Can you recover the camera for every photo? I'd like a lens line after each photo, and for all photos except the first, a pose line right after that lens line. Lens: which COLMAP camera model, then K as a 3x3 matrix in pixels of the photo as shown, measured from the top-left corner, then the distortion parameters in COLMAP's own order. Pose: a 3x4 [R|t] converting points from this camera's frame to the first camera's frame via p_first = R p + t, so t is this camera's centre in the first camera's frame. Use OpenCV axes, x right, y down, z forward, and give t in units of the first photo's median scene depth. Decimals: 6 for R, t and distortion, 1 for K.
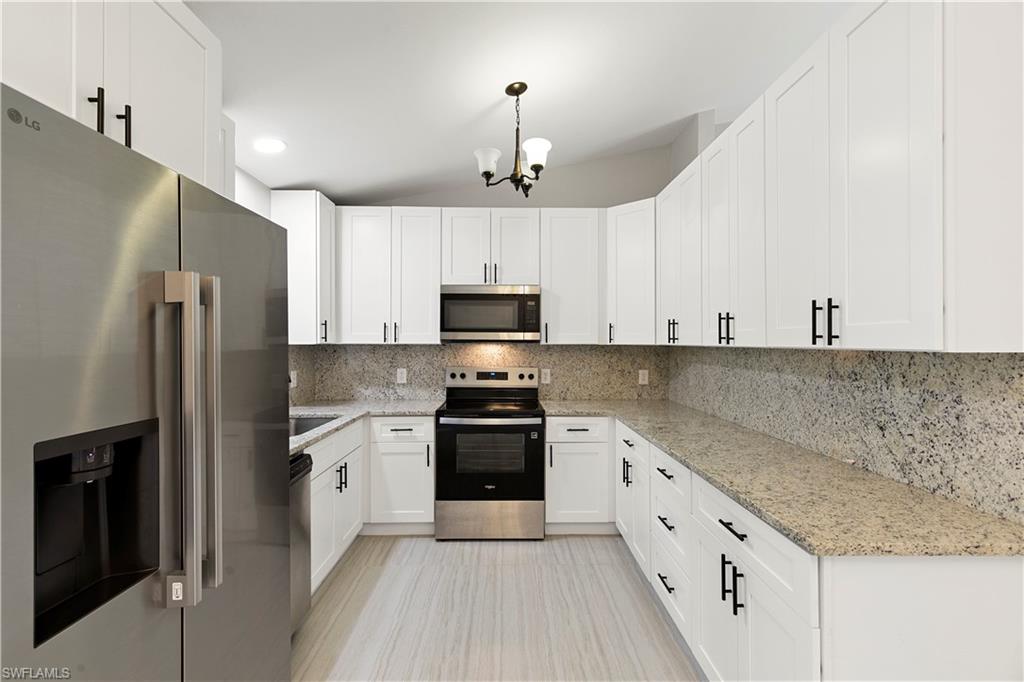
lens RADIAL K [[456.9, 0, 512.8], [0, 456.9, 339.3], [0, 0, 1]] dist [0.003928, -0.001009]
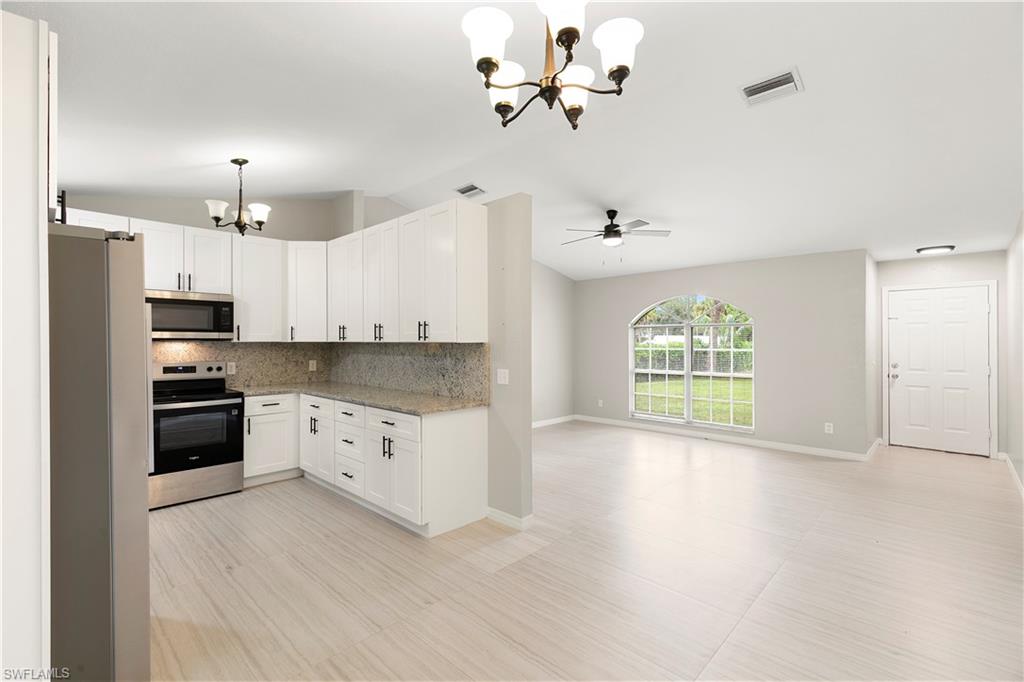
lens RADIAL K [[456.9, 0, 515.4], [0, 456.9, 338.3], [0, 0, 1]] dist [0.003928, -0.001009]
pose [[0.701324, 0.000898, 0.712843, -0.319733], [-0.001168, 0.999999, -0.000110, 0.000028], [-0.712842, -0.000755, 0.701324, -0.477519]]
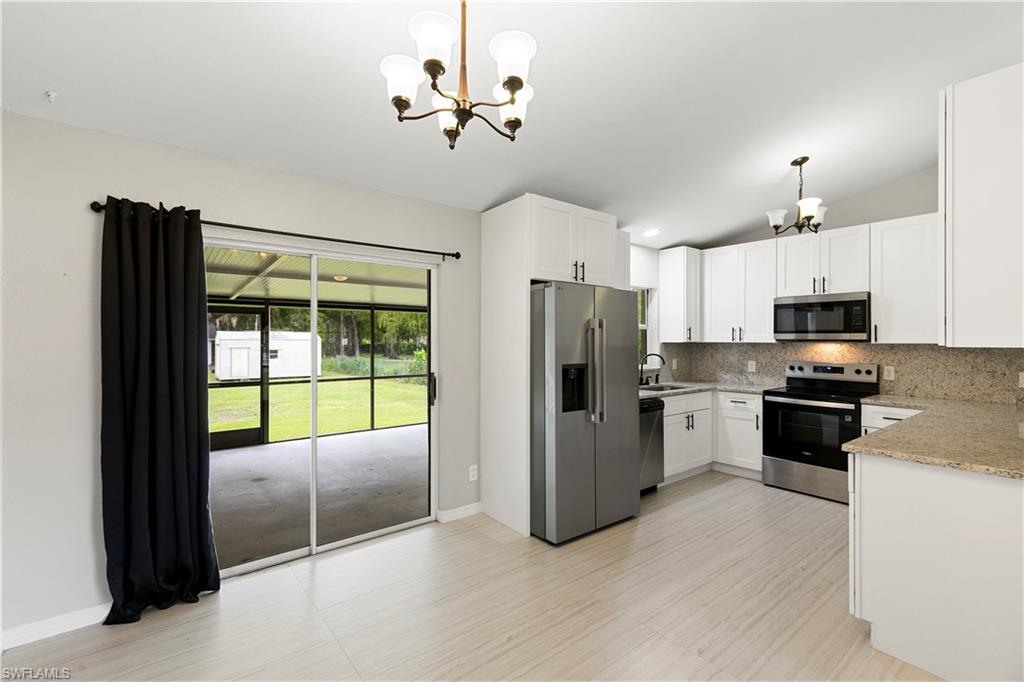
lens RADIAL K [[456.9, 0, 511.1], [0, 456.9, 339.4], [0, 0, 1]] dist [0.003928, -0.001009]
pose [[0.611385, 0.000257, -0.791333, 0.458938], [0.000972, 0.999999, 0.001076, -0.001194], [0.791333, -0.001427, 0.611384, -0.446650]]
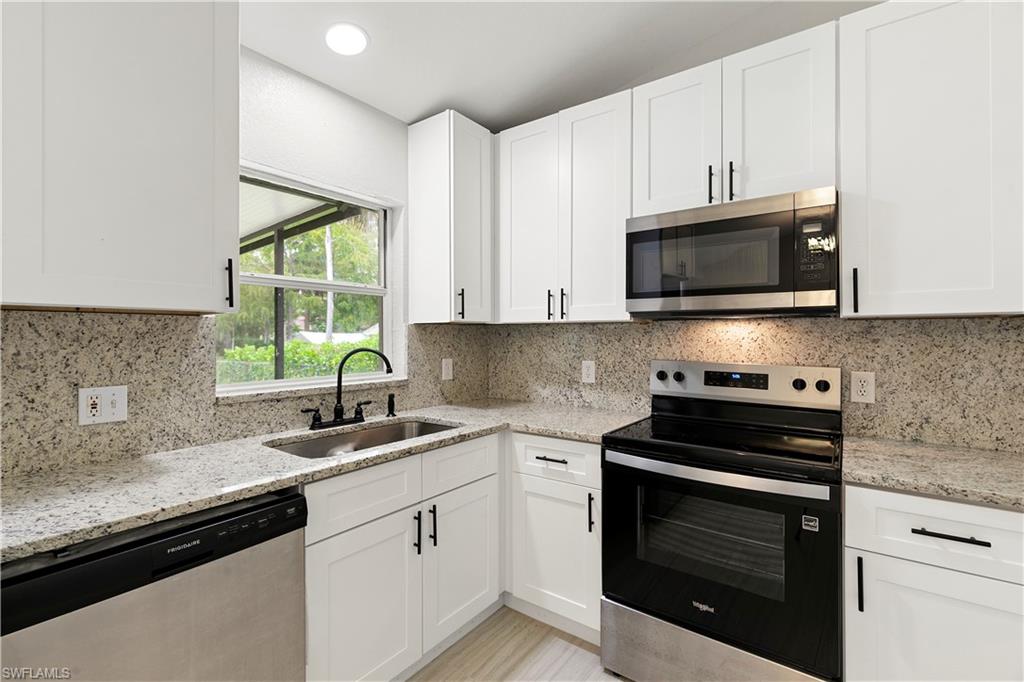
lens RADIAL K [[456.9, 0, 512.6], [0, 456.9, 333.8], [0, 0, 1]] dist [0.003928, -0.001009]
pose [[0.793093, -0.004197, -0.609085, 0.087578], [0.003308, 0.999991, -0.002584, 0.031063], [0.609091, 0.000034, 0.793100, 0.484550]]
